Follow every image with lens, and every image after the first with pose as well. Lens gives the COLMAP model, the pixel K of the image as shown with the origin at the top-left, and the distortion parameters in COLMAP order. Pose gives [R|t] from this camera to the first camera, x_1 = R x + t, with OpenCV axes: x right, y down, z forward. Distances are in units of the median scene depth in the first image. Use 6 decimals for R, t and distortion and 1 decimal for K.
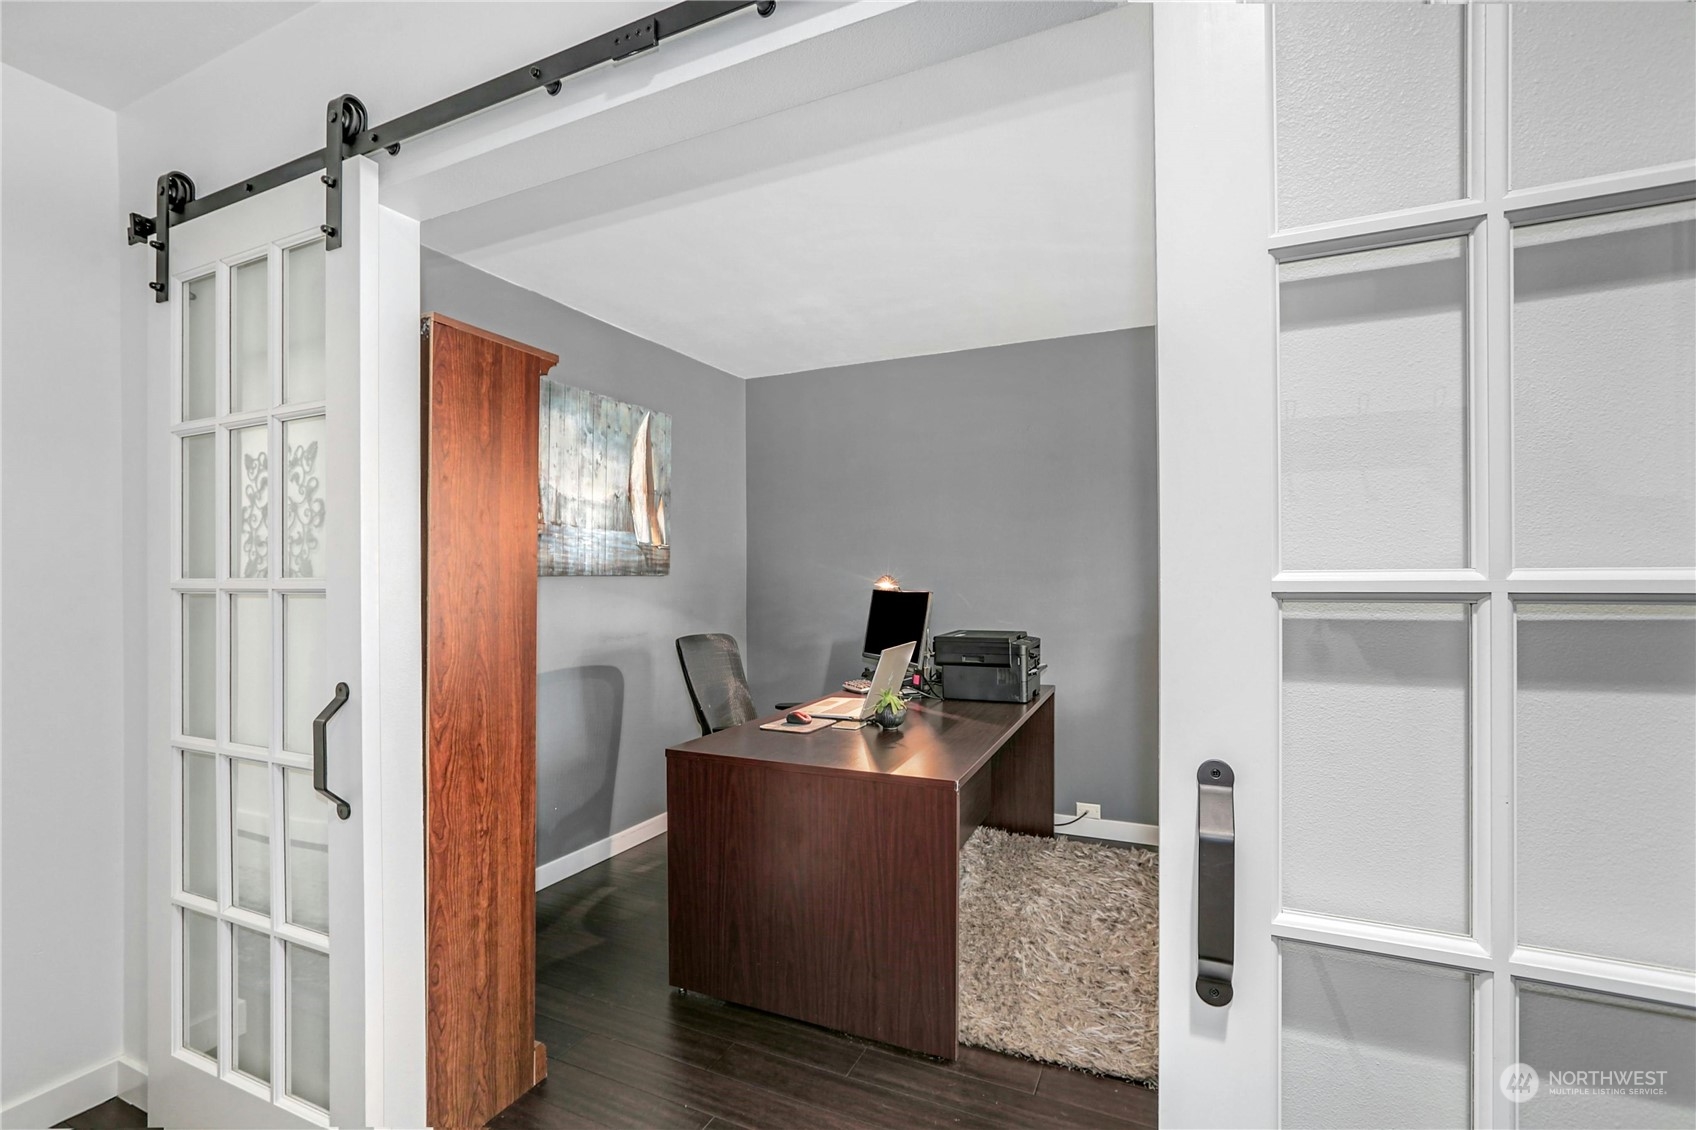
lens RADIAL K [[751.2, 0, 849.3], [0, 751.2, 583.4], [0, 0, 1]] dist [-0.014909, 0.002716]
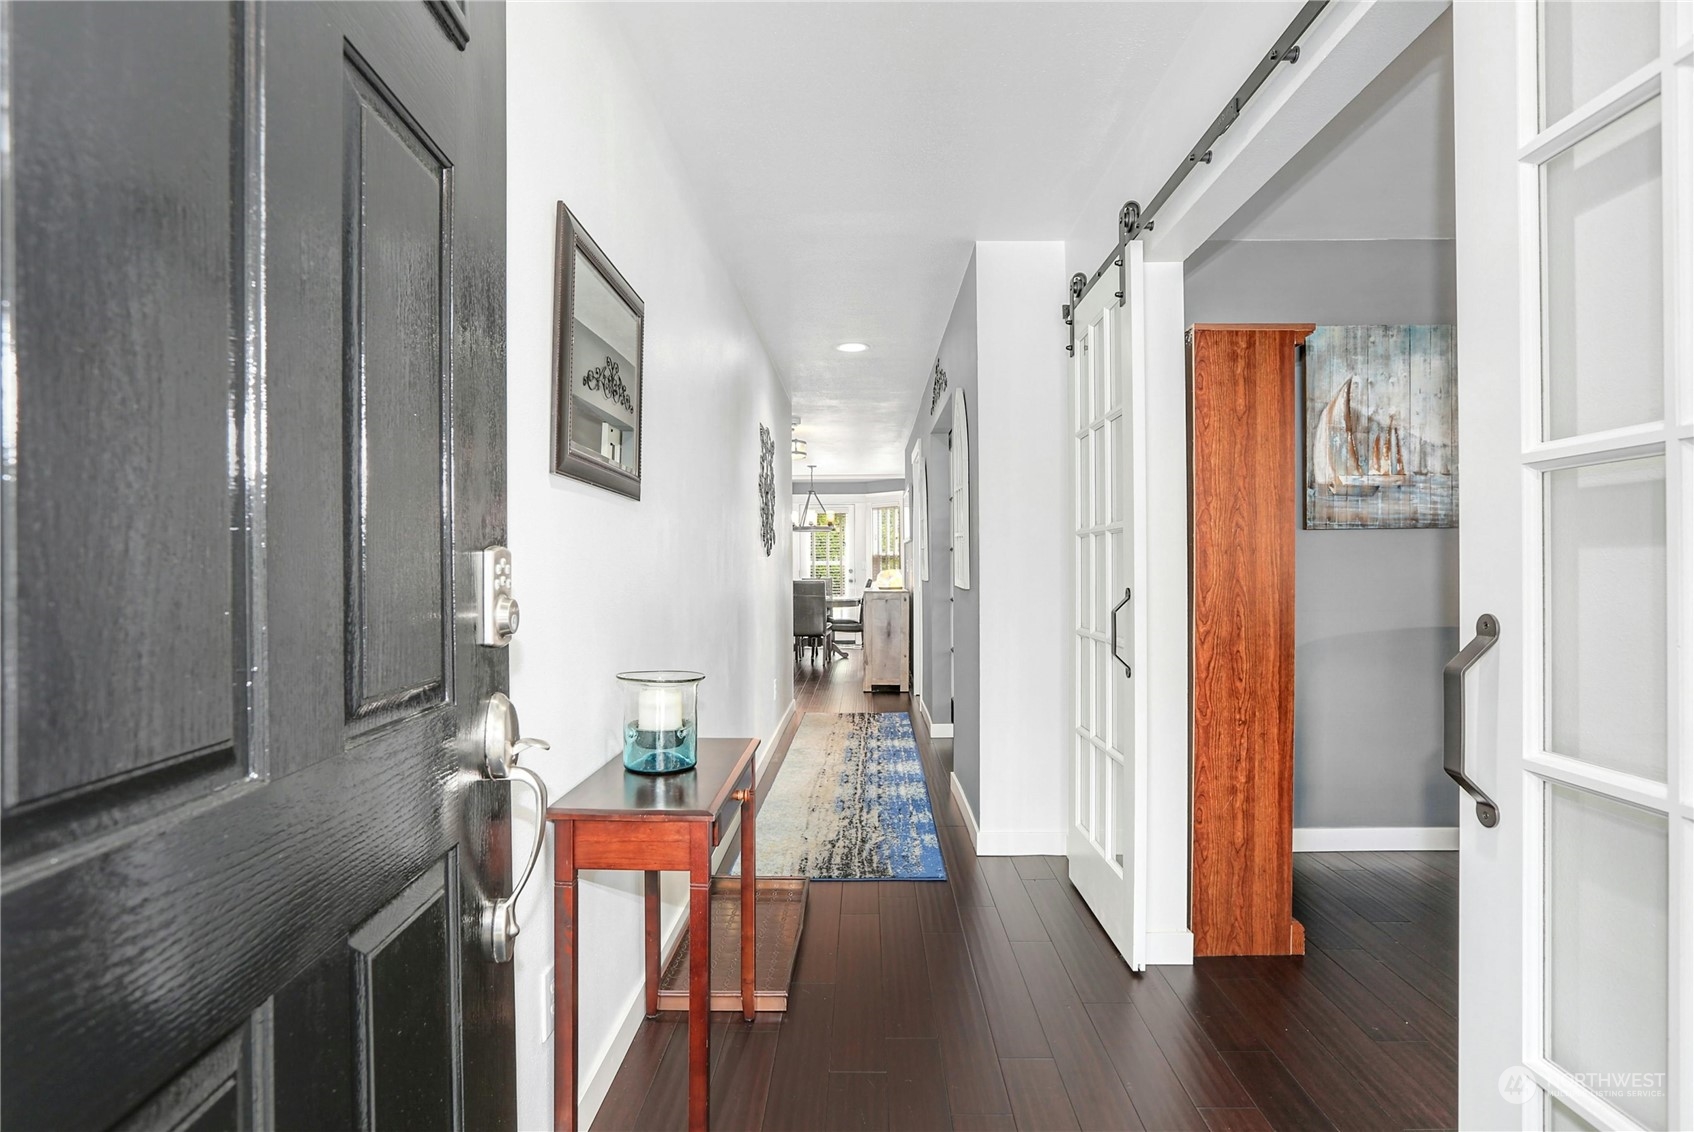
lens RADIAL K [[750.4, 0, 842.8], [0, 750.4, 559.9], [0, 0, 1]] dist [-0.014909, 0.002716]
pose [[0.407768, 0.007419, -0.913055, 0.181993], [-0.000019, 0.999967, 0.008117, 0.023669], [0.913085, -0.003292, 0.407755, -0.059876]]
